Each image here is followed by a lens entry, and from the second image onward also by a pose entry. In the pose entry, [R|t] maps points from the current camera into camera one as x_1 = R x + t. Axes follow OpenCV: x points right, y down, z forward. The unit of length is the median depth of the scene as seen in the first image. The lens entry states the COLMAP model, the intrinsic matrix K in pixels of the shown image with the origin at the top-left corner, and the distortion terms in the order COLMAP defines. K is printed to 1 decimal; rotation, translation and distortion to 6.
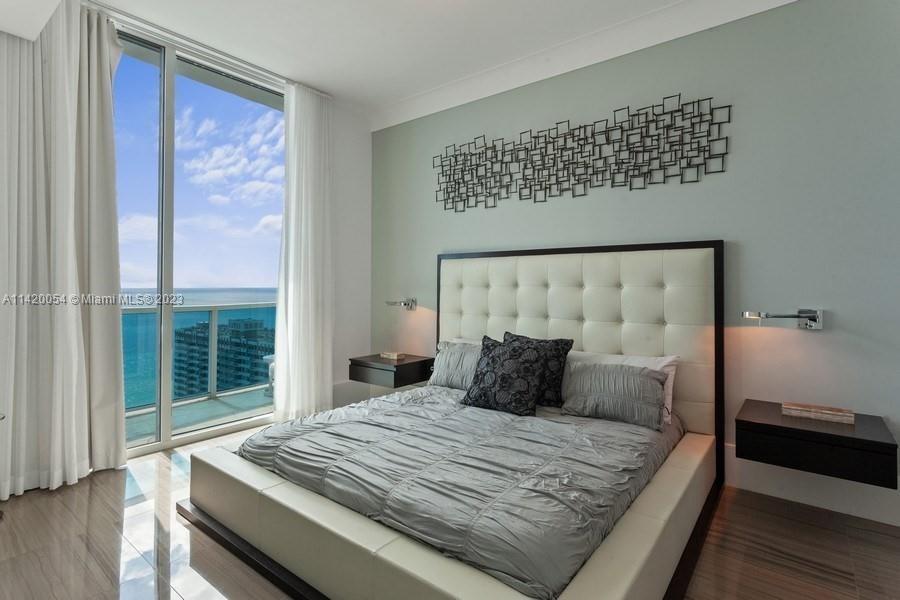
lens RADIAL K [[443.2, 0, 450.0], [0, 443.2, 300.0], [0, 0, 1]] dist [0.000887, 0.001565]
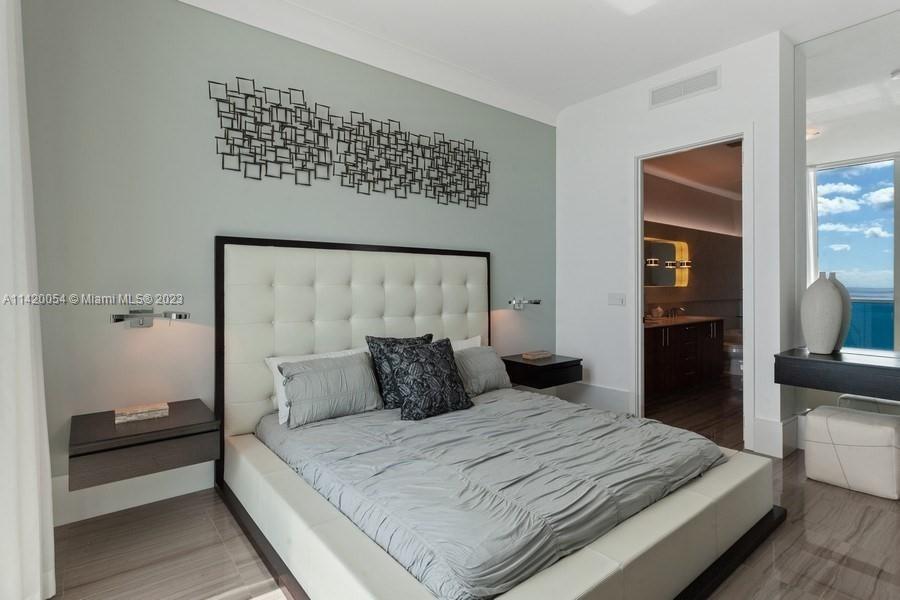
lens RADIAL K [[442.9, 0, 449.8], [0, 442.9, 295.7], [0, 0, 1]] dist [0.002000, 0.000667]
pose [[0.248792, -0.041105, 0.967684, -0.730927], [0.021148, 0.999091, 0.037002, -0.040234], [-0.968326, 0.011259, 0.249435, 0.650051]]
